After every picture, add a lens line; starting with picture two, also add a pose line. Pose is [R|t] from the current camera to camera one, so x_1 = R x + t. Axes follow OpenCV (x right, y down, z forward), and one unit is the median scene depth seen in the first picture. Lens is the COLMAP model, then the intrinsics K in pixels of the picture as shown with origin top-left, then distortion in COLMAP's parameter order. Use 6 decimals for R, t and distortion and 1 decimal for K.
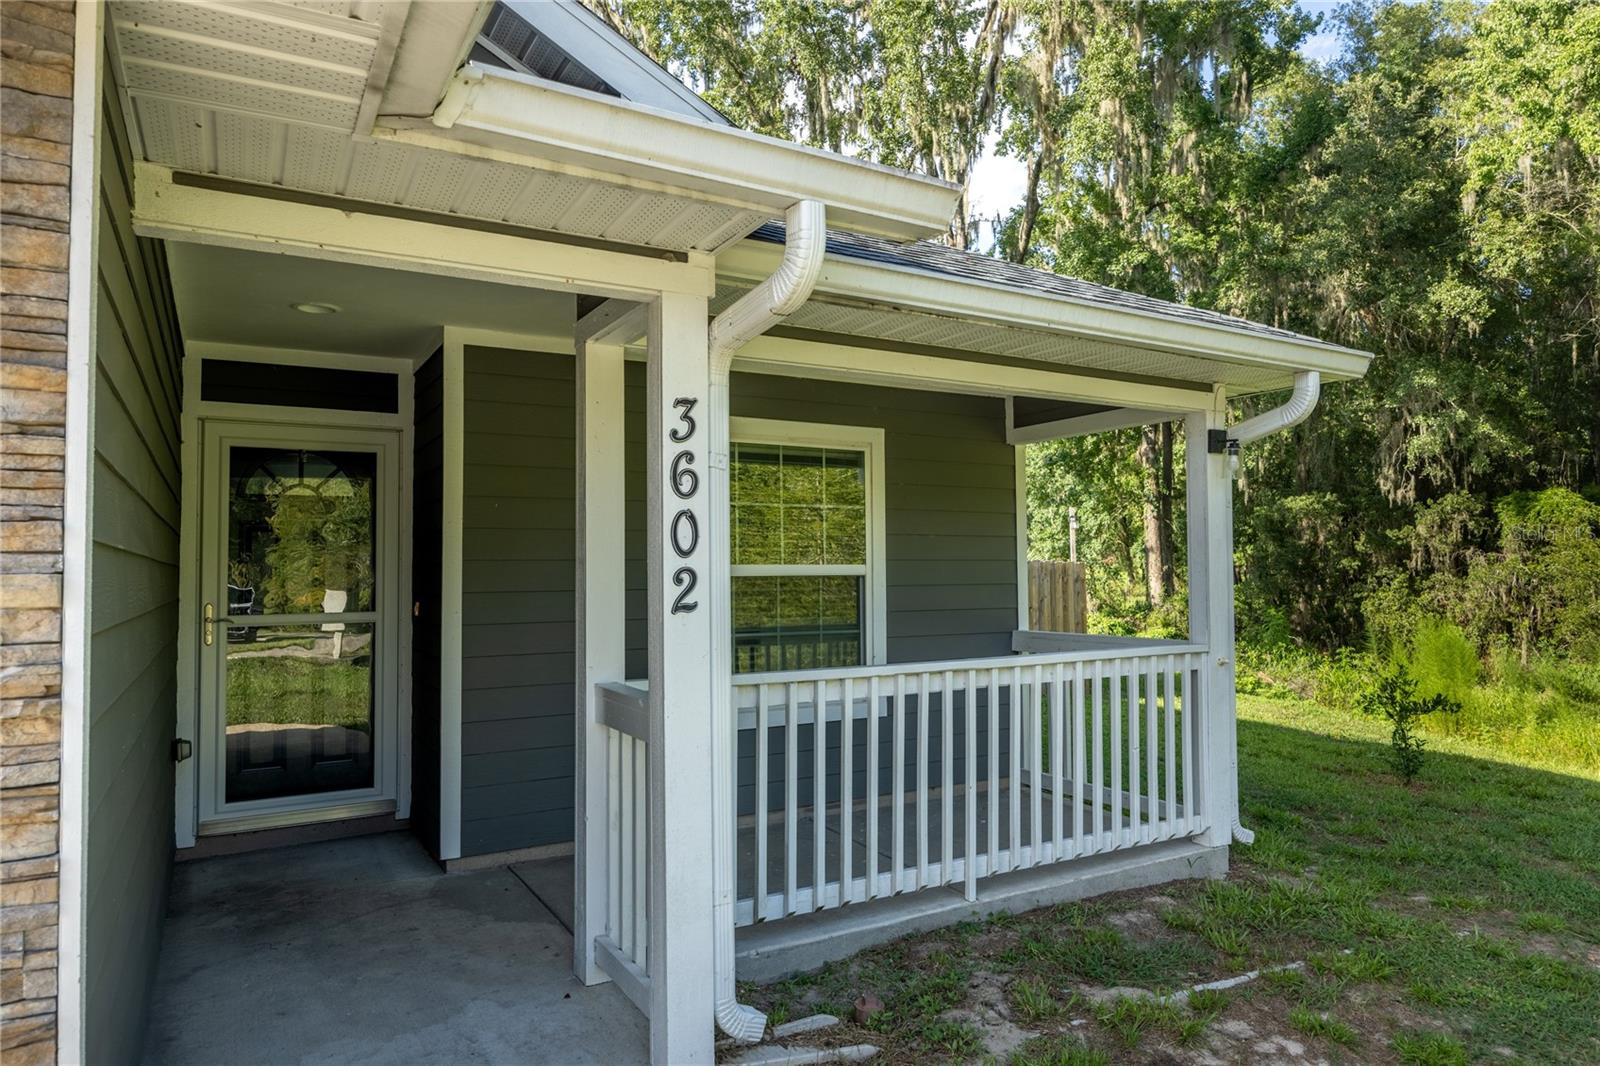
lens RADIAL K [[1009.5, 0, 801.7], [0, 1009.5, 530.9], [0, 0, 1]] dist [0.019224, -0.005253]
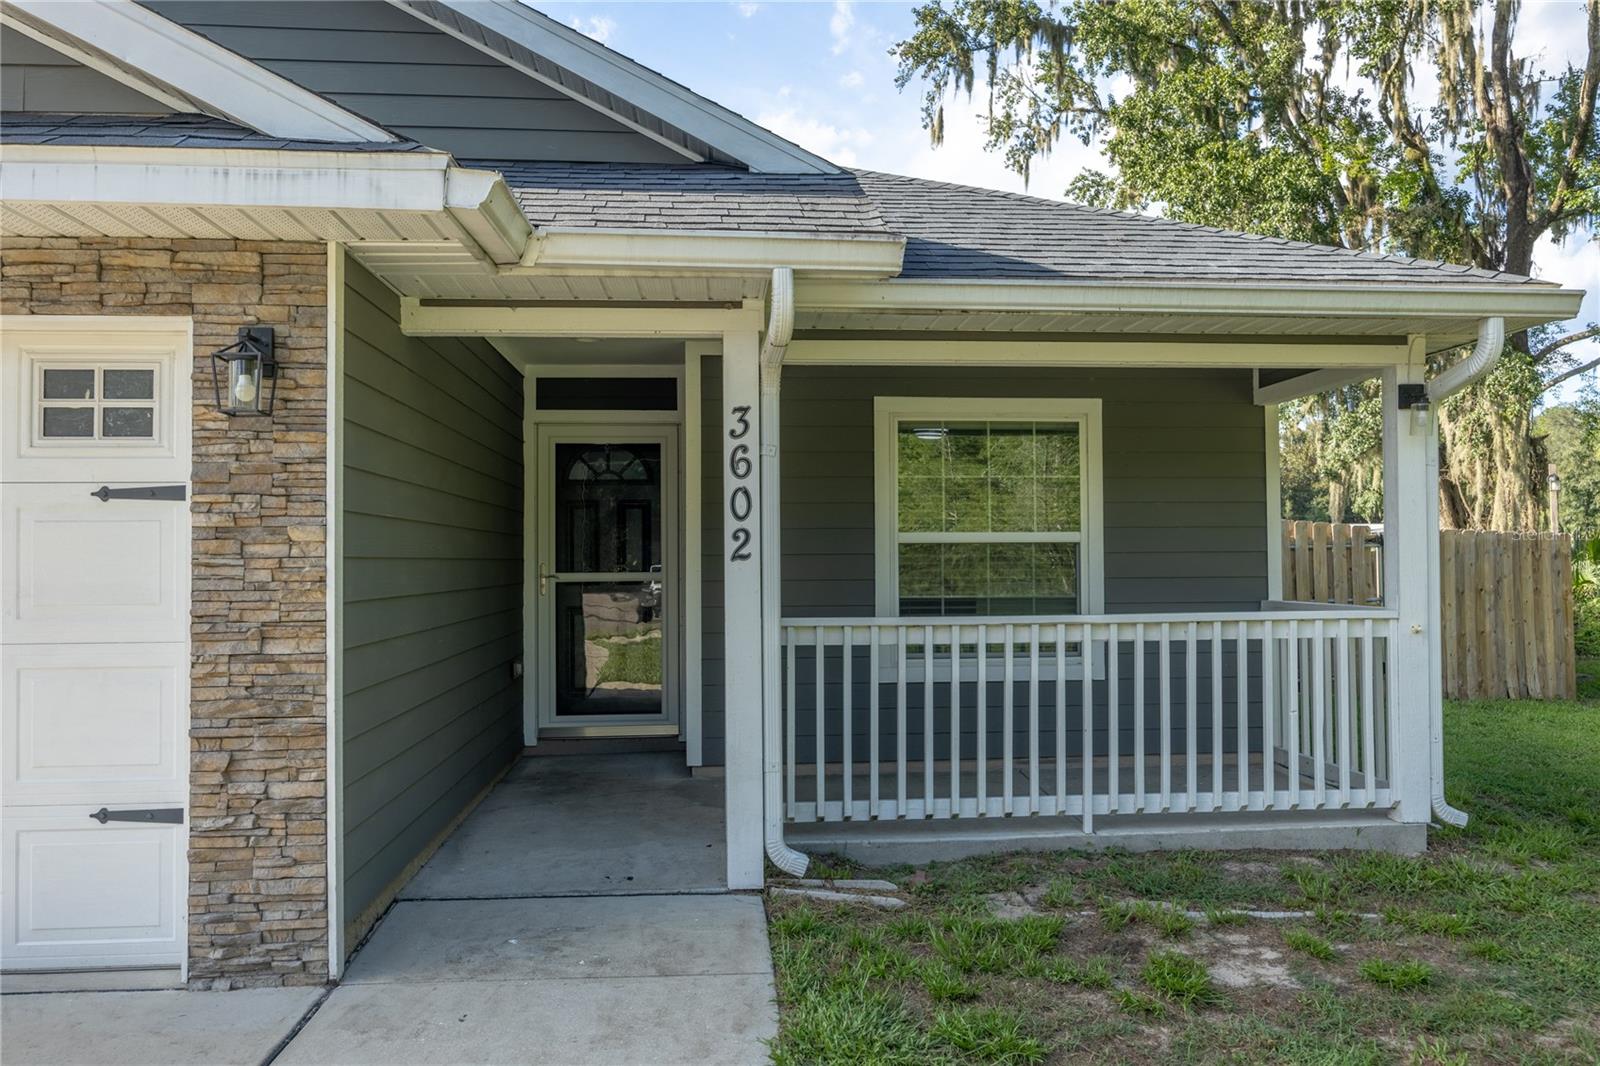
lens RADIAL K [[1194.8, 0, 799.0], [0, 1194.8, 526.3], [0, 0, 1]] dist [0.002972, -0.006444]
pose [[0.903198, -0.009940, -0.429109, 0.324969], [0.017382, 0.999759, 0.013427, 0.006530], [0.428872, -0.019586, 0.903153, -0.219770]]
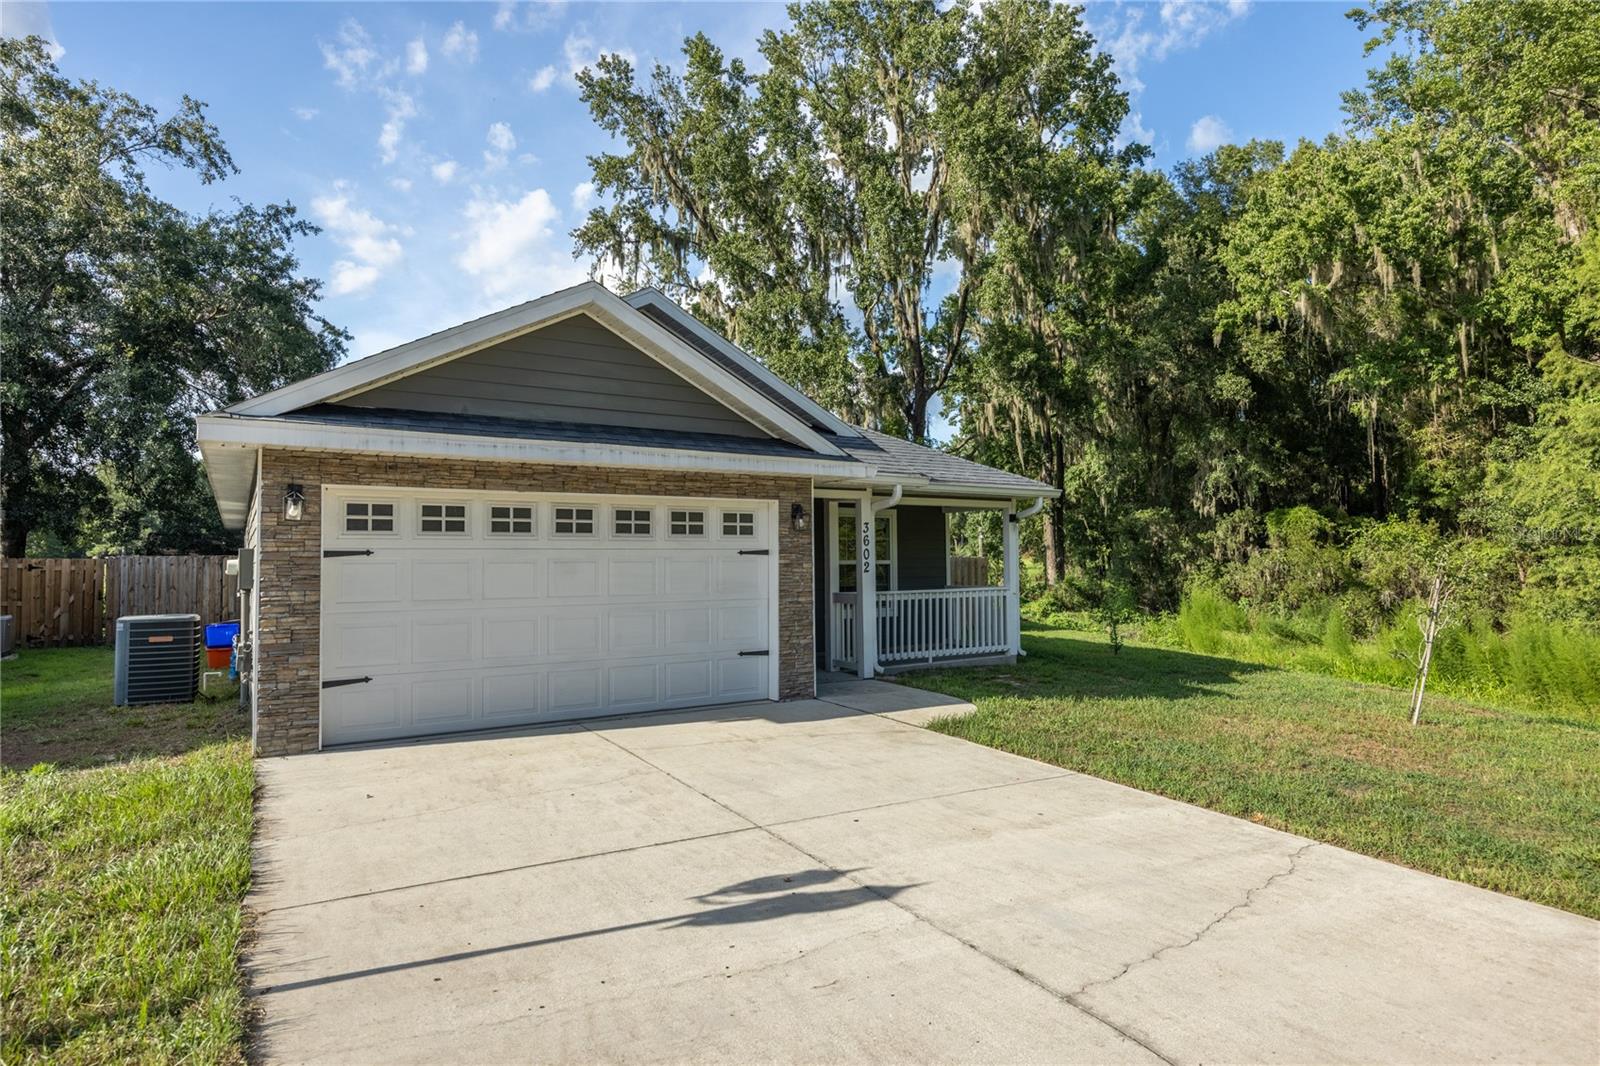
lens RADIAL K [[896.9, 0, 806.8], [0, 896.9, 536.2], [0, 0, 1]] dist [-0.019251, 0.006817]
pose [[0.999049, -0.000807, 0.043584, -0.260977], [0.000336, 0.999941, 0.010828, -0.055787], [-0.043590, -0.010803, 0.998991, -1.366632]]
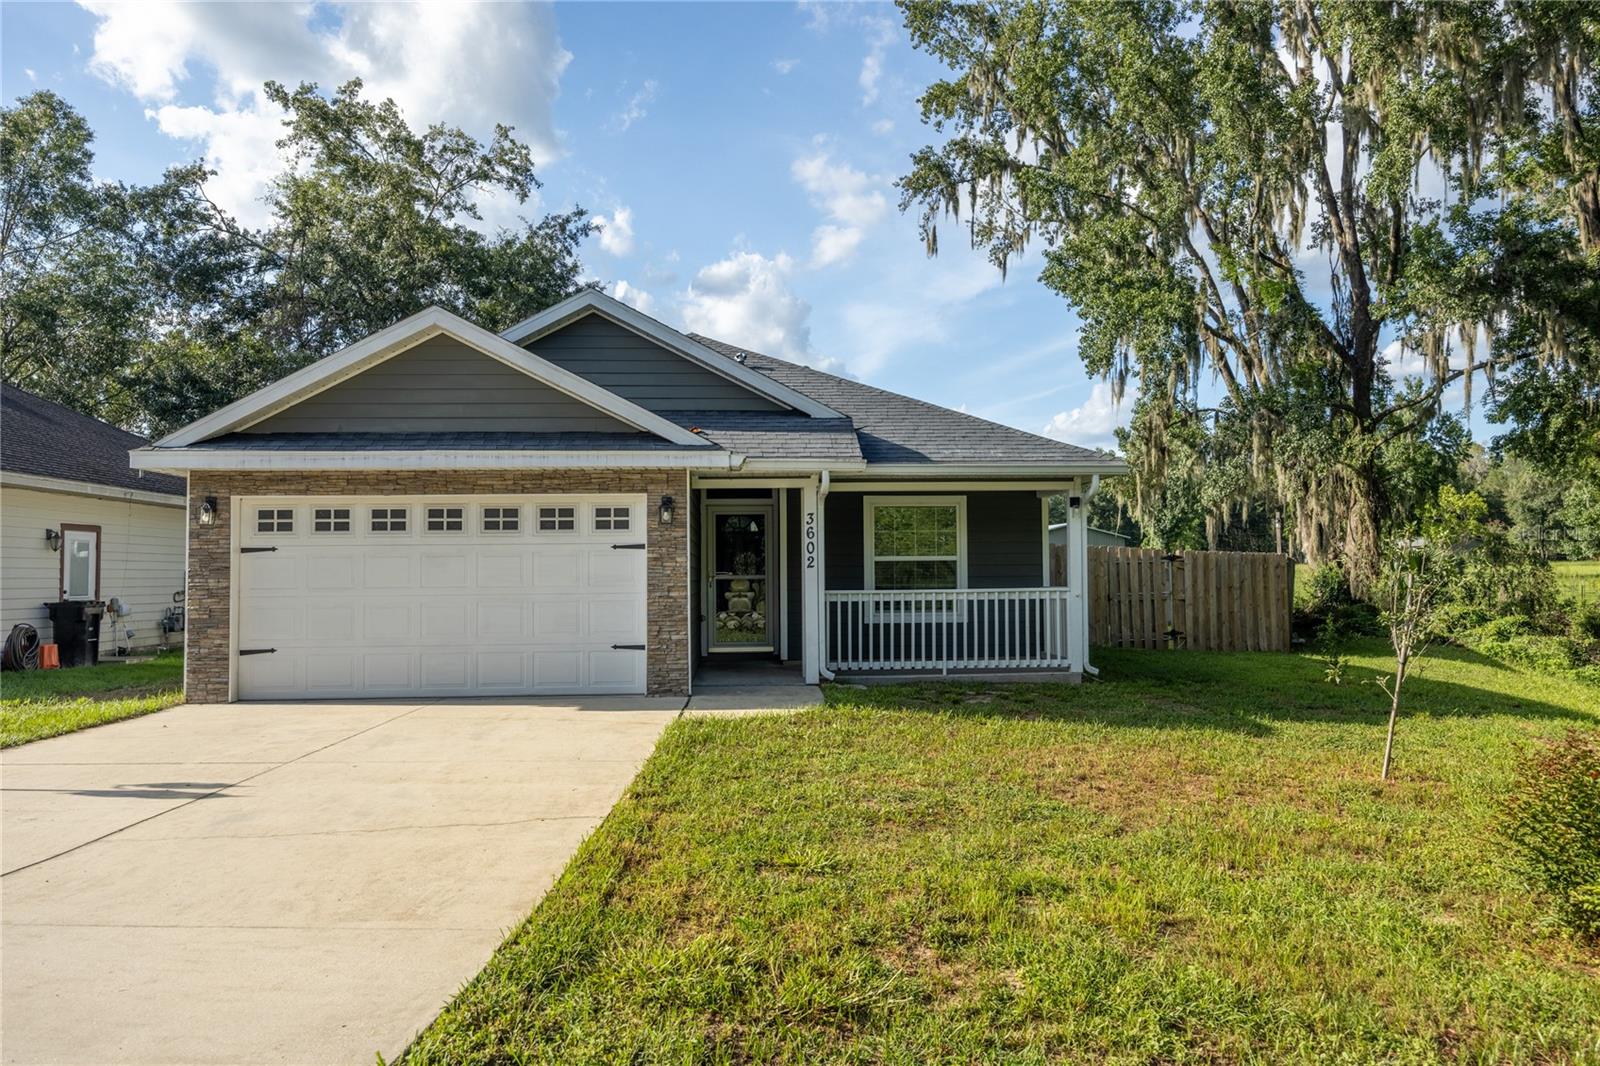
lens RADIAL K [[1152.9, 0, 804.2], [0, 1152.9, 516.8], [0, 0, 1]] dist [-0.024152, -0.008151]
pose [[0.895495, -0.023889, -0.444430, 0.908378], [0.021335, 0.999715, -0.010747, -0.034100], [0.444560, 0.000142, 0.895749, -1.475012]]
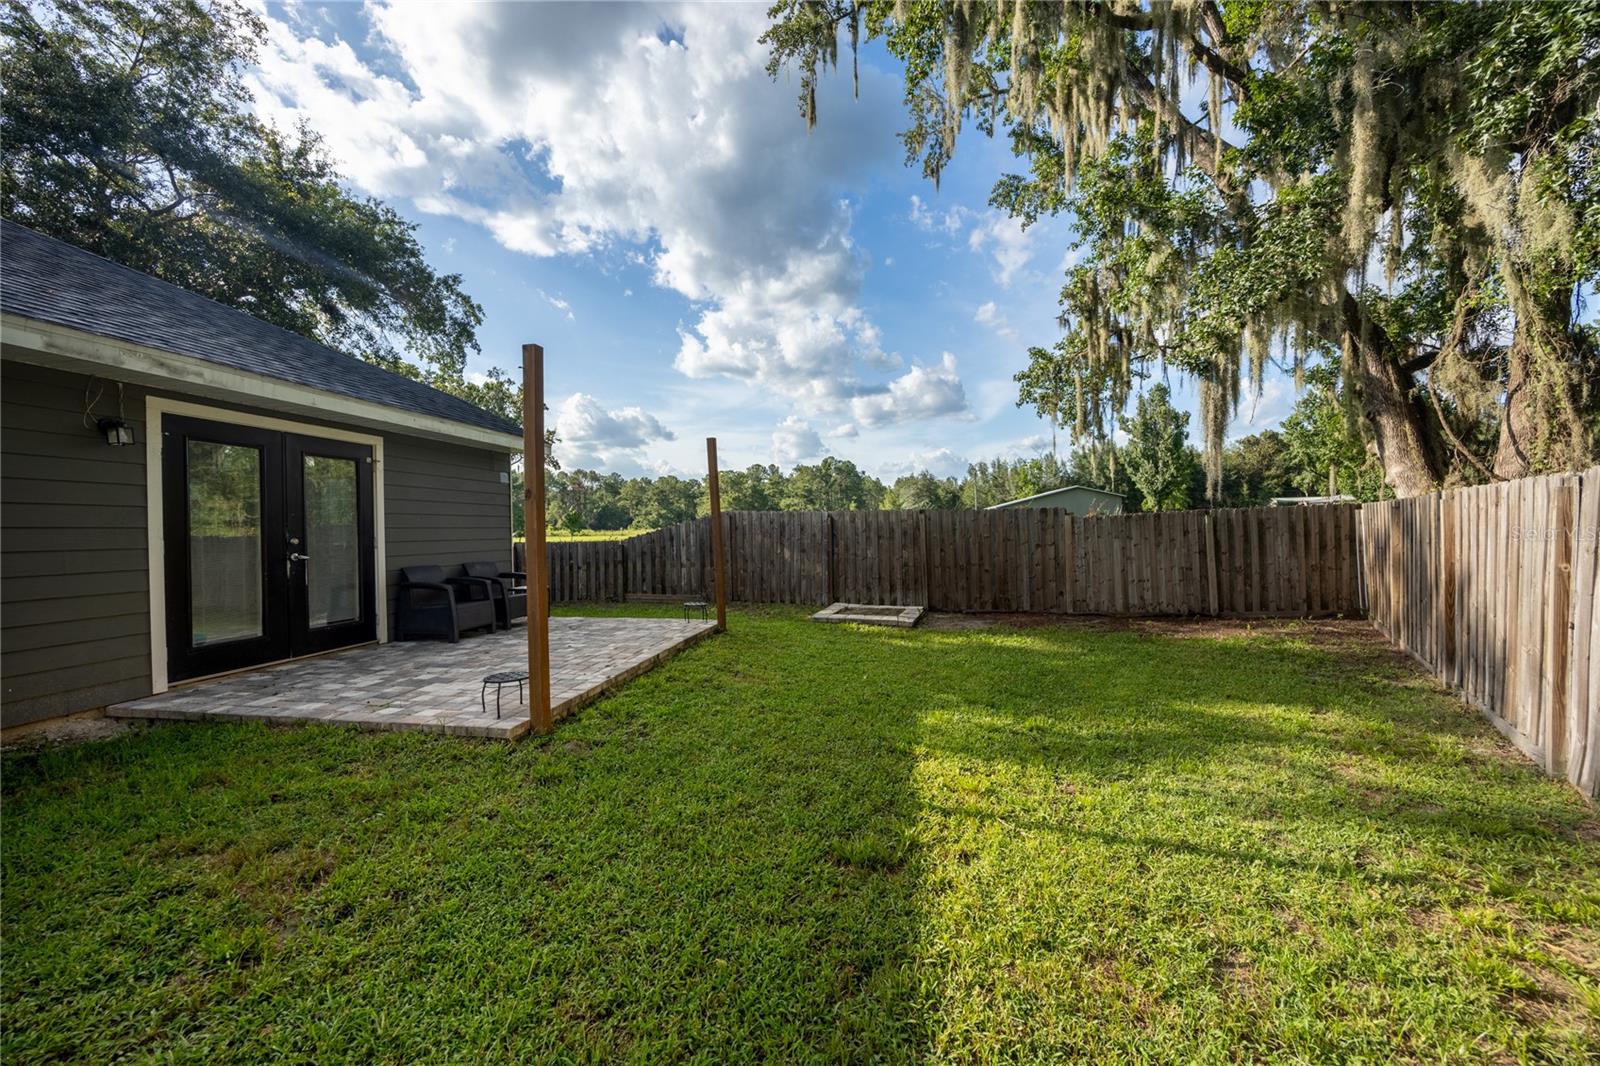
lens RADIAL K [[619.9, 0, 794.6], [0, 619.9, 524.2], [0, 0, 1]] dist [-0.008299, 0.000025]
pose [[0.767421, -0.008943, -0.641081, 0.377326], [0.036252, 0.998908, 0.029461, 0.152468], [0.640118, -0.045849, 0.766907, 2.705003]]
